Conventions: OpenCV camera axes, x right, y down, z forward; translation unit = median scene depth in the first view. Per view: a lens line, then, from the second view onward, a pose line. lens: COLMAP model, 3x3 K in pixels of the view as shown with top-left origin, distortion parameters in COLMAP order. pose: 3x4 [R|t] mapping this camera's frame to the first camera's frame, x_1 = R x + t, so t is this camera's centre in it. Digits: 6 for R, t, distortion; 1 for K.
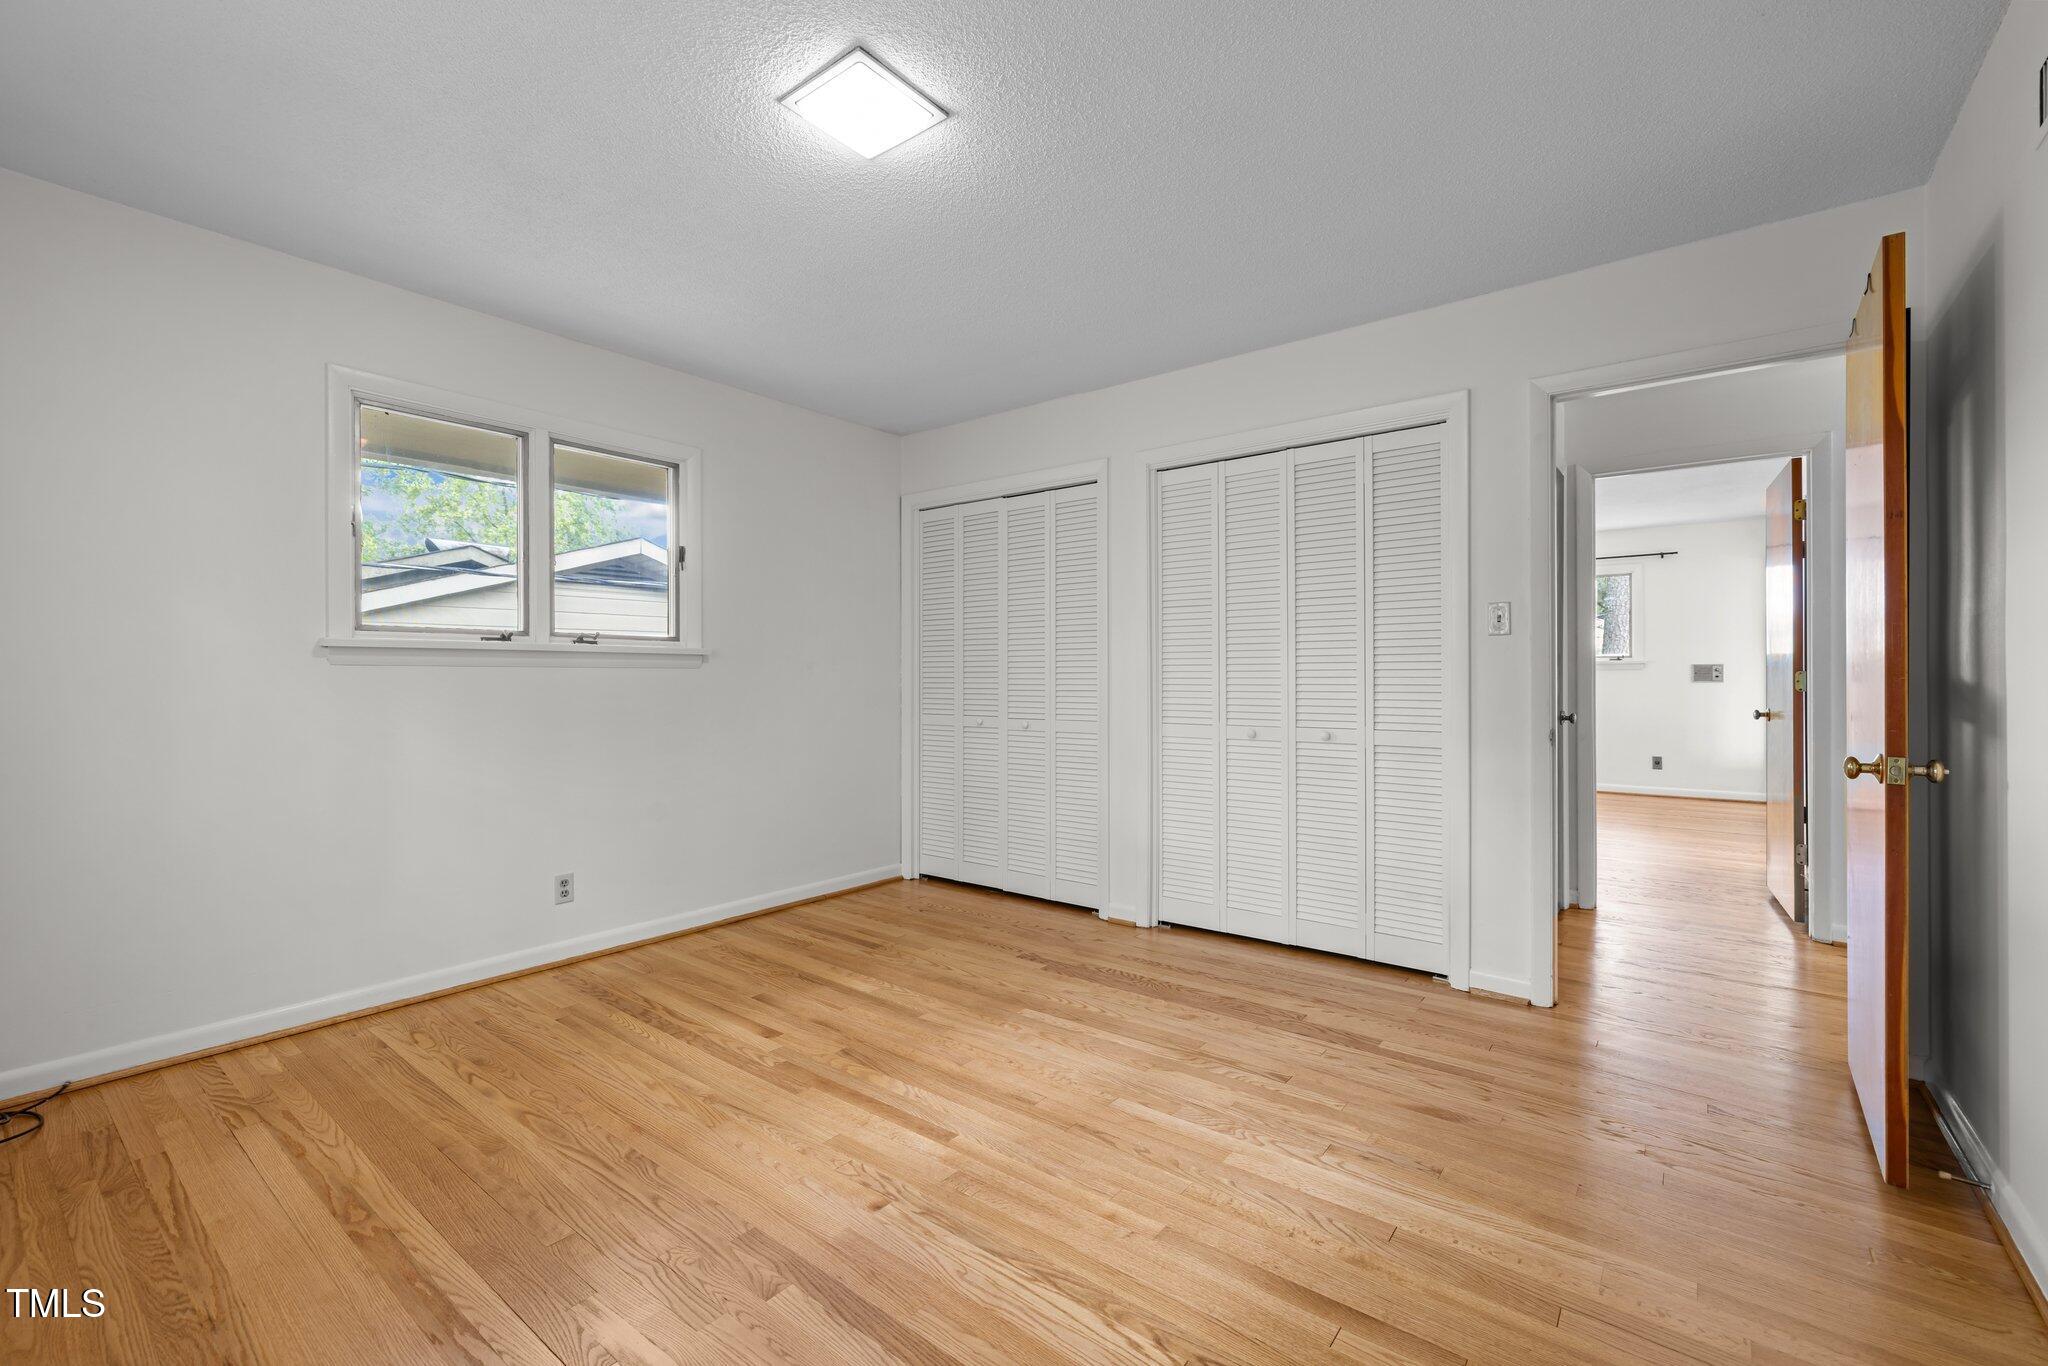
lens RADIAL K [[852.9, 0, 1021.6], [0, 852.9, 683.1], [0, 0, 1]] dist [-0.000049, 0.000802]
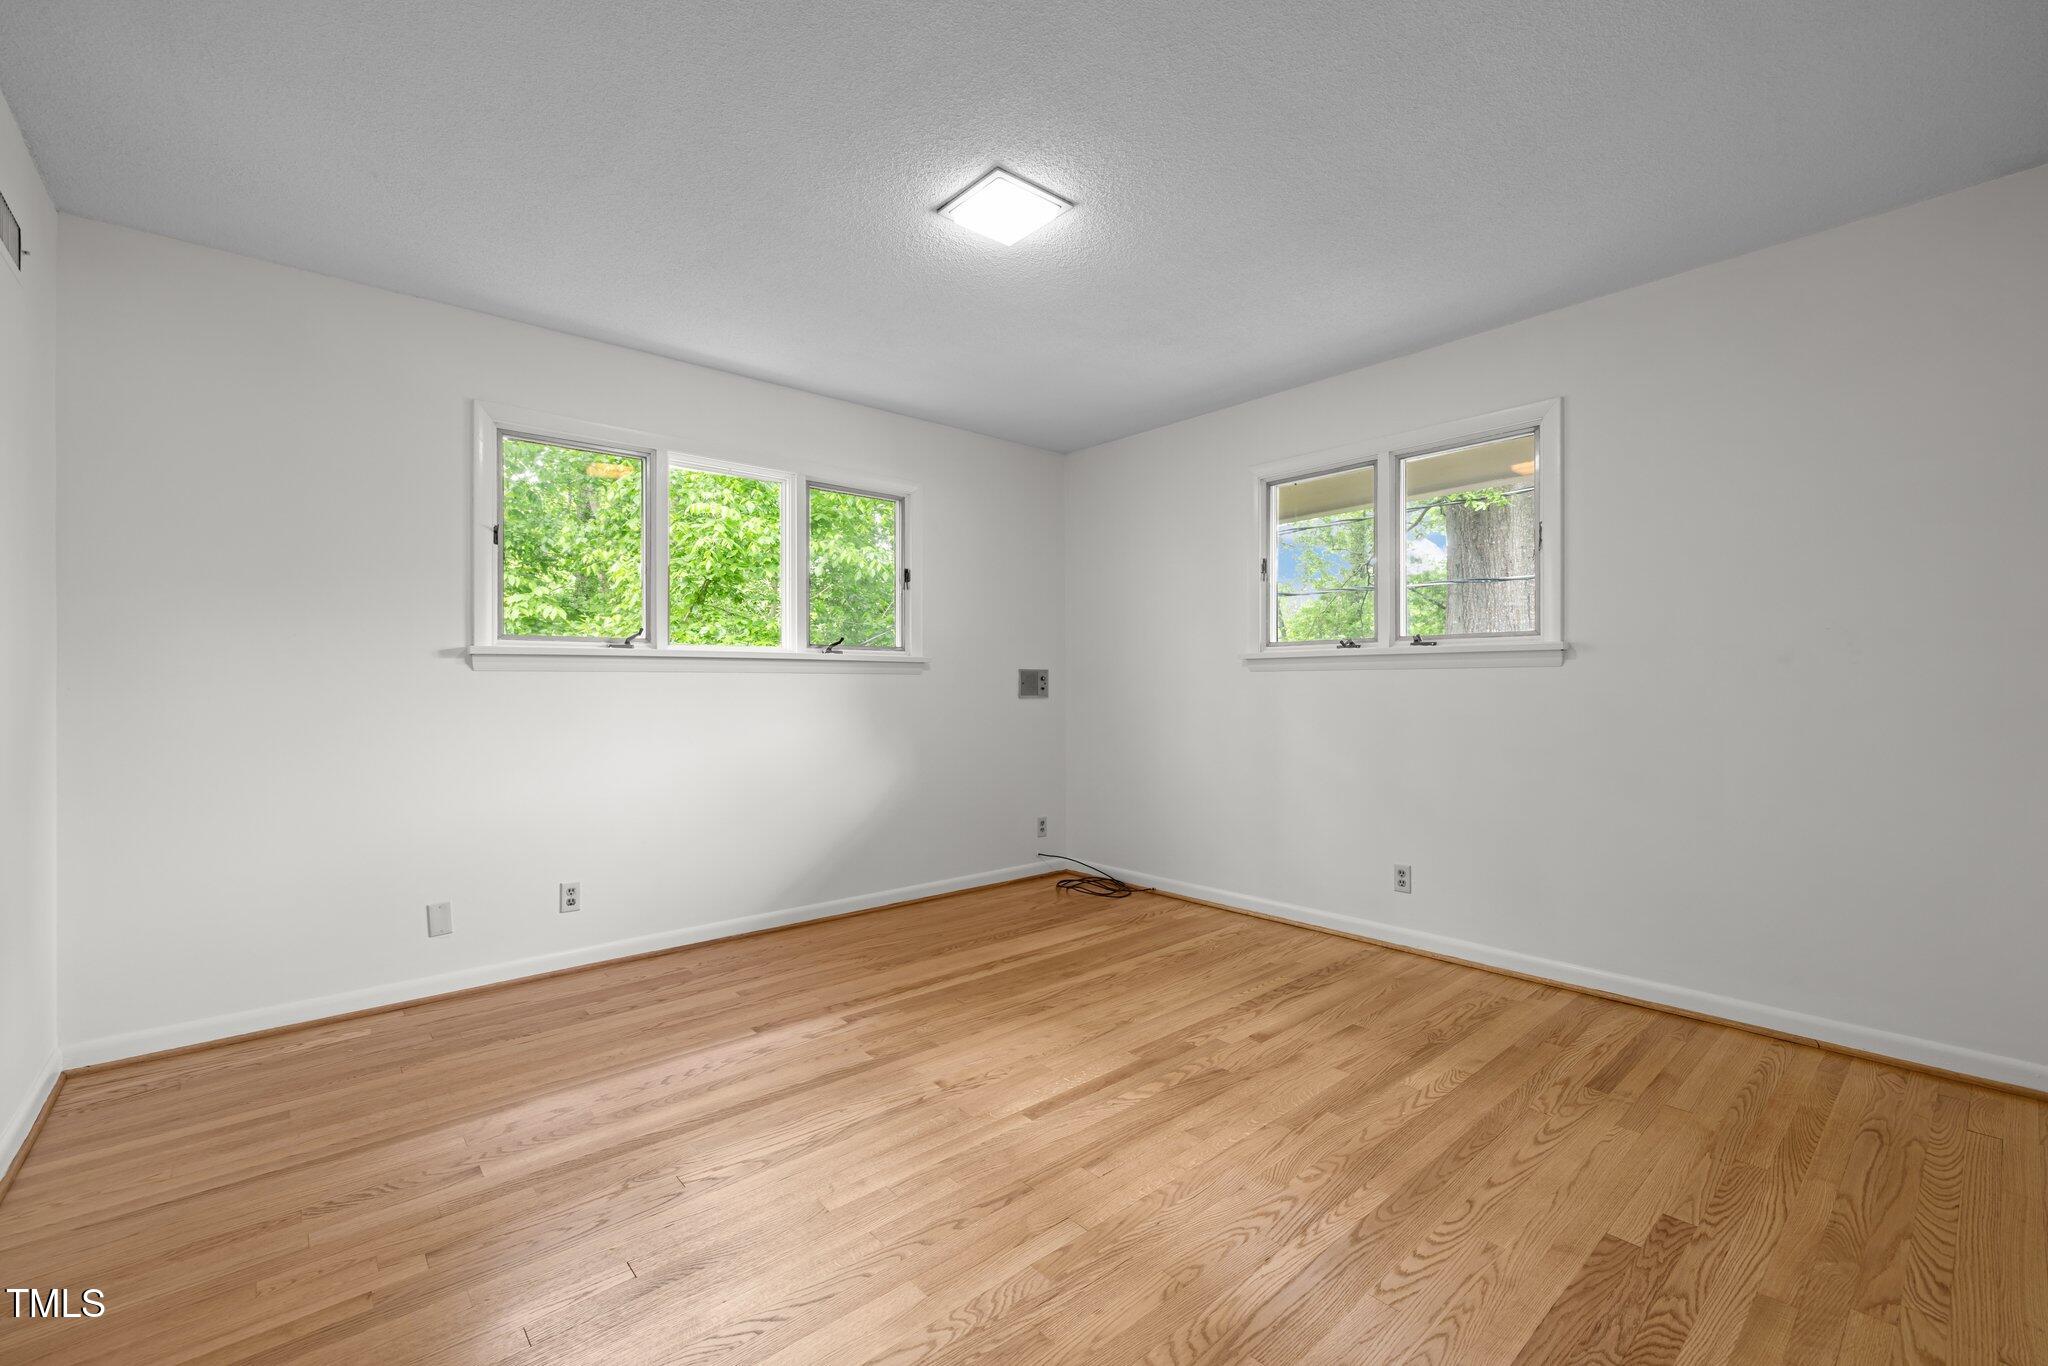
lens RADIAL K [[852.9, 0, 1021.6], [0, 852.9, 683.1], [0, 0, 1]] dist [-0.000049, 0.000802]
pose [[-0.179695, 0.001609, -0.983721, 0.696449], [-0.001413, 0.999997, 0.001894, -0.002804], [0.983721, 0.001730, -0.179692, 0.861447]]
